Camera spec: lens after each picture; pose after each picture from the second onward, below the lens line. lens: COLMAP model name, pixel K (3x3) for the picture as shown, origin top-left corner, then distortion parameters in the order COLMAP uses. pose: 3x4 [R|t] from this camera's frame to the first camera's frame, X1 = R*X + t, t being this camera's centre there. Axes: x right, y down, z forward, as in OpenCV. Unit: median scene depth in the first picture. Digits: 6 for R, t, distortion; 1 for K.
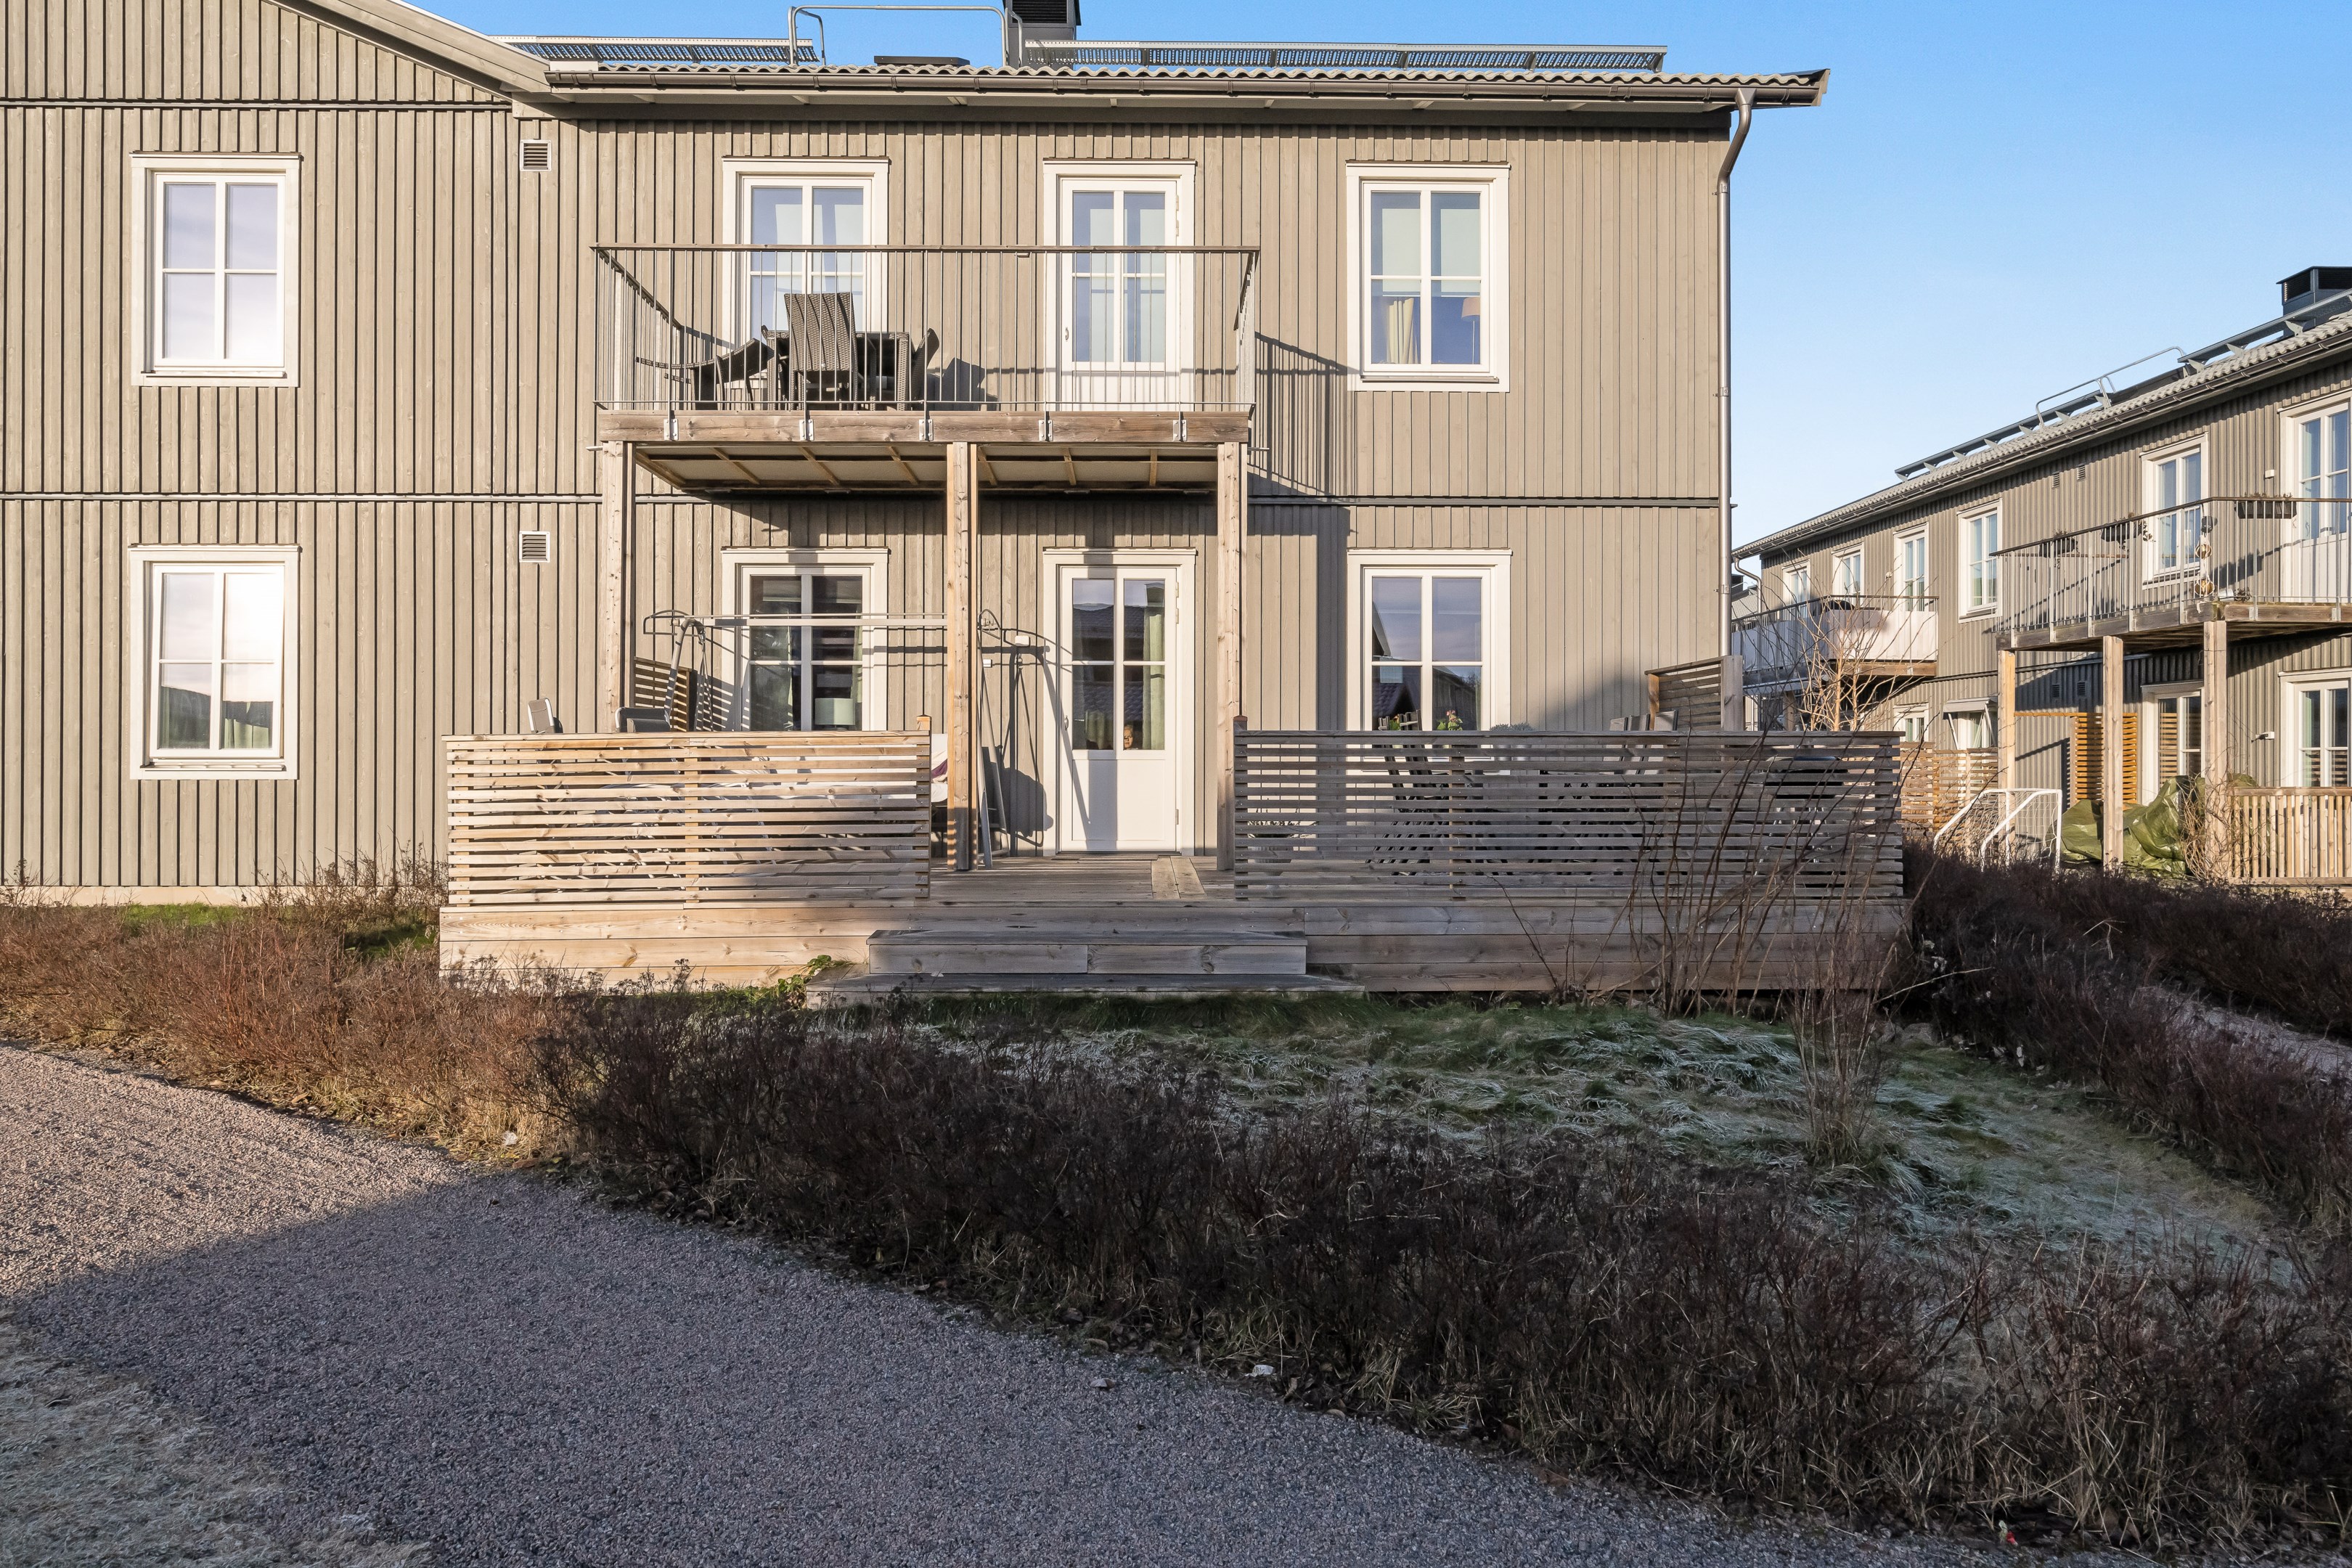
lens RADIAL K [[1606.5, 0, 1162.6], [0, 1606.5, 763.7], [0, 0, 1]] dist [-0.007957, 0.003950]
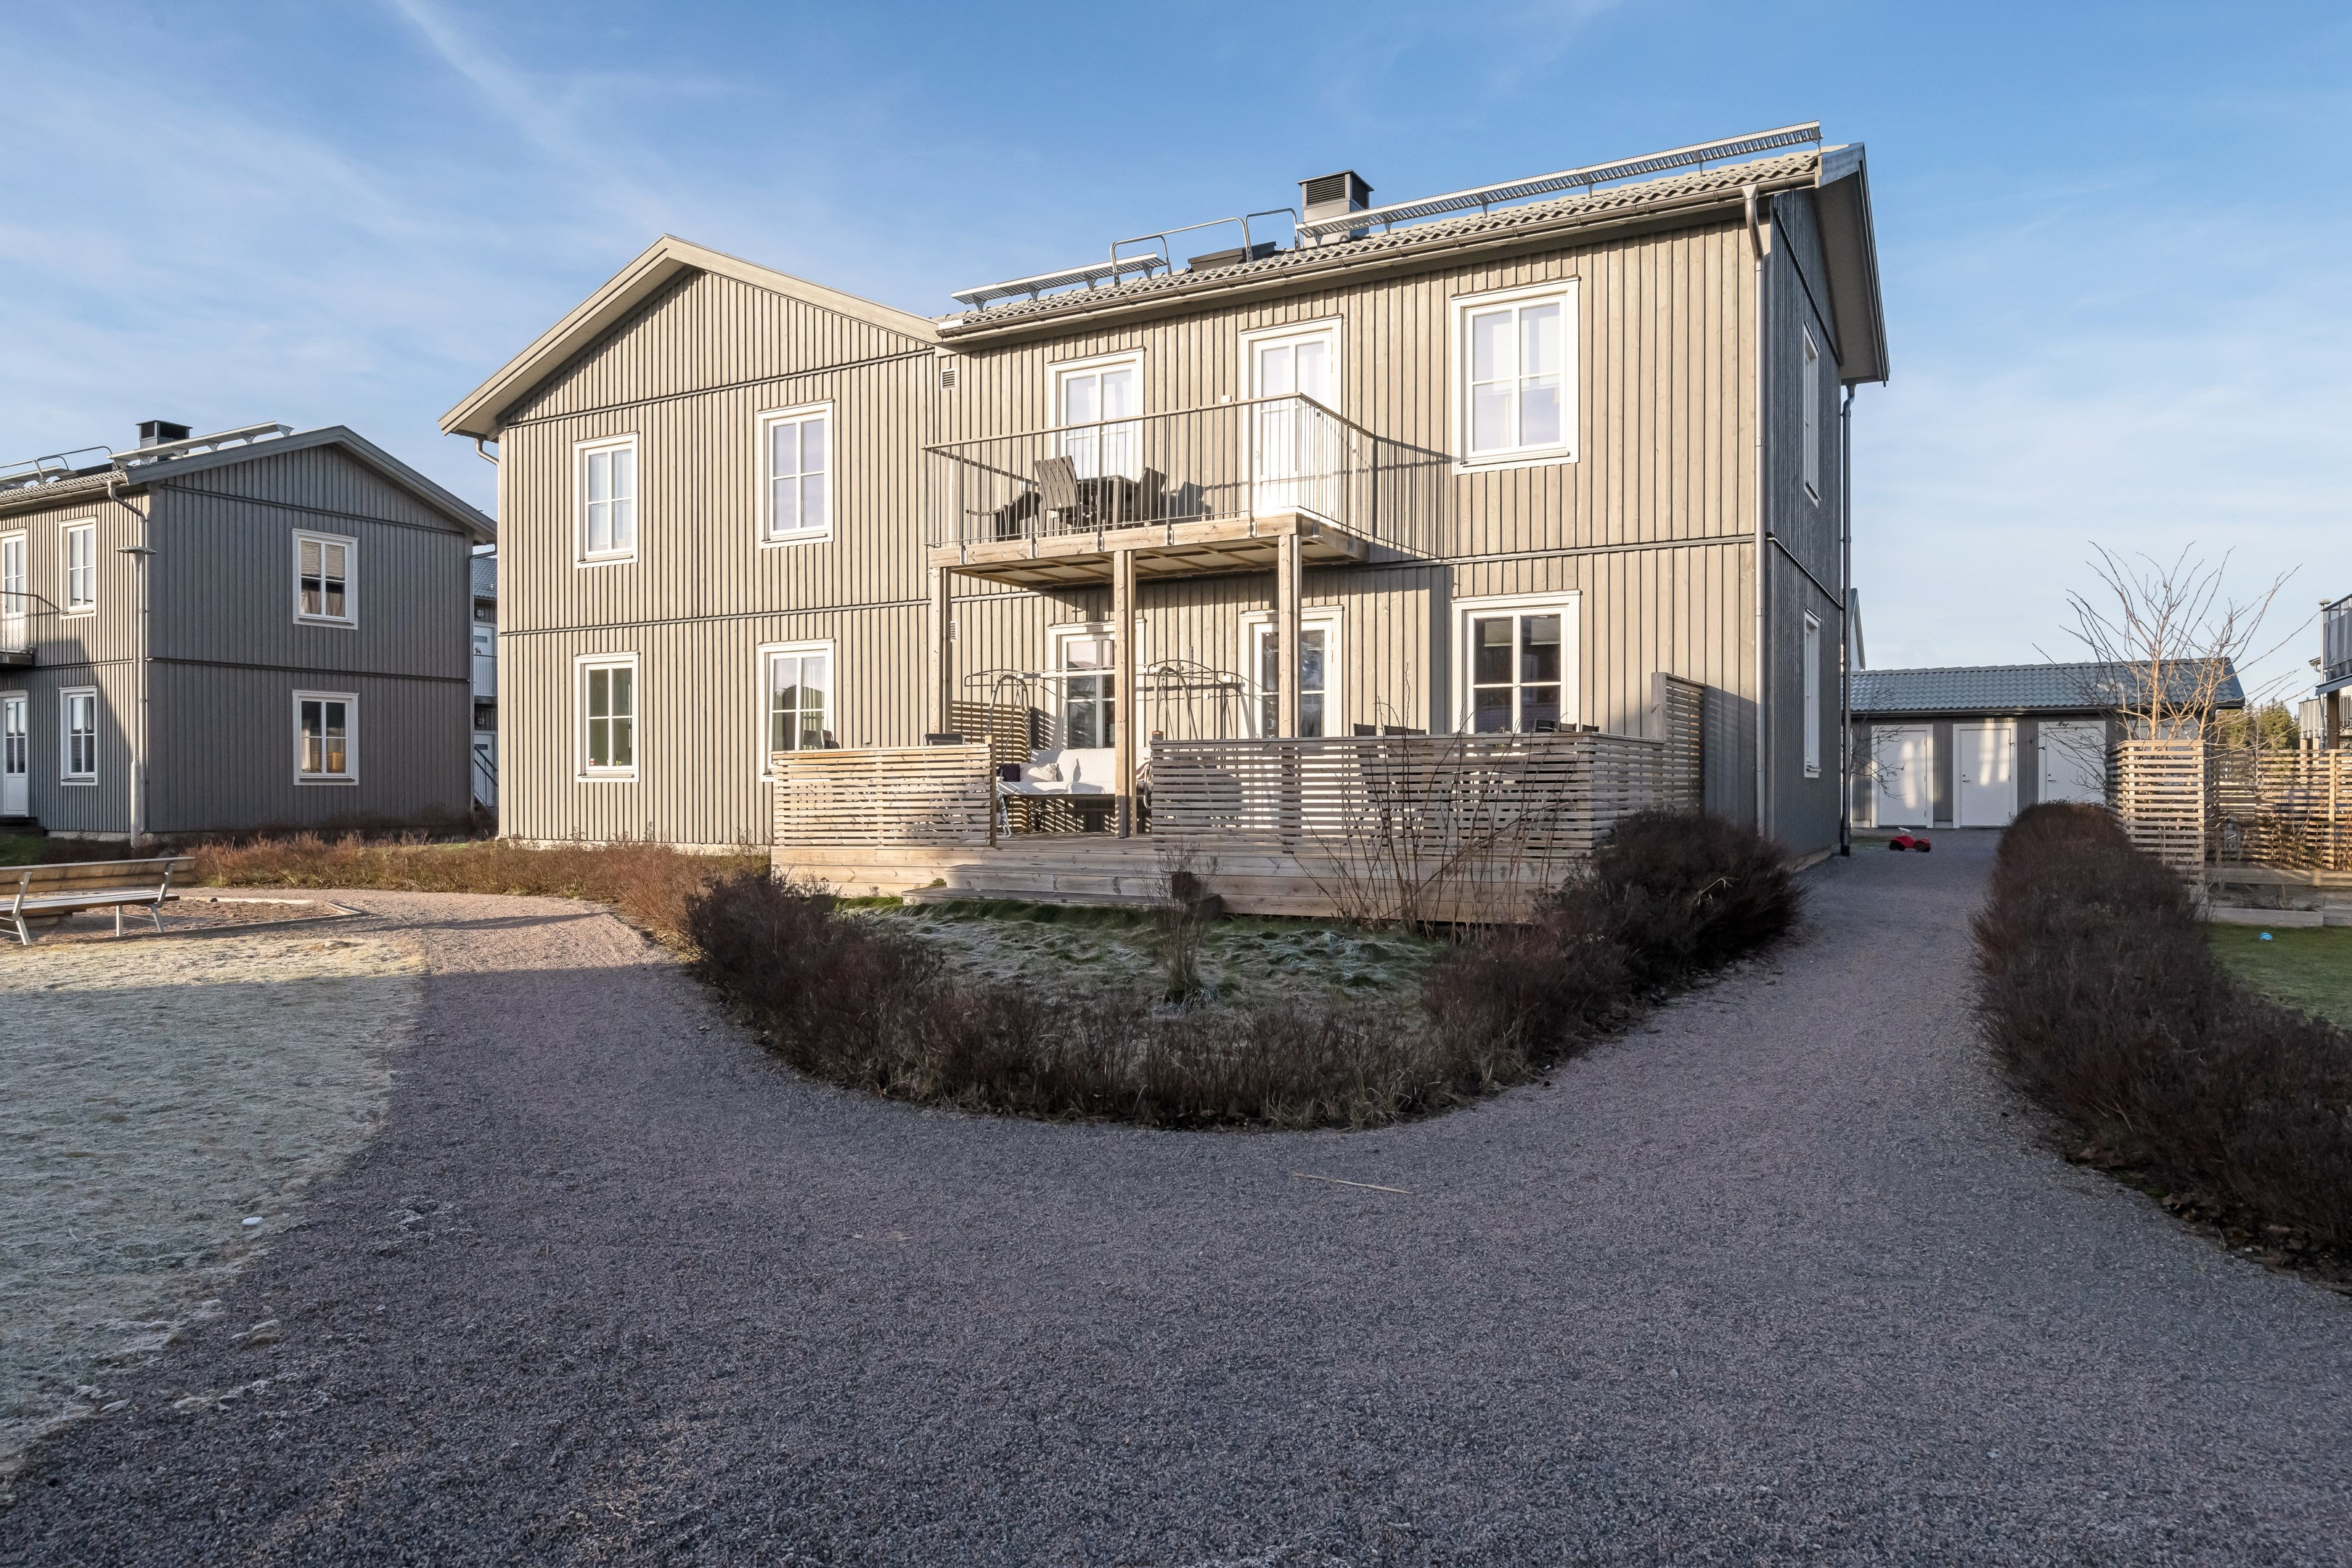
lens RADIAL K [[1606.5, 0, 1197.4], [0, 1606.5, 793.7], [0, 0, 1]] dist [-0.007957, 0.003950]
pose [[0.857623, -0.001287, -0.514278, 0.609573], [0.004129, 0.999982, 0.004383, 0.016502], [0.514263, -0.005882, 0.857612, -0.211053]]
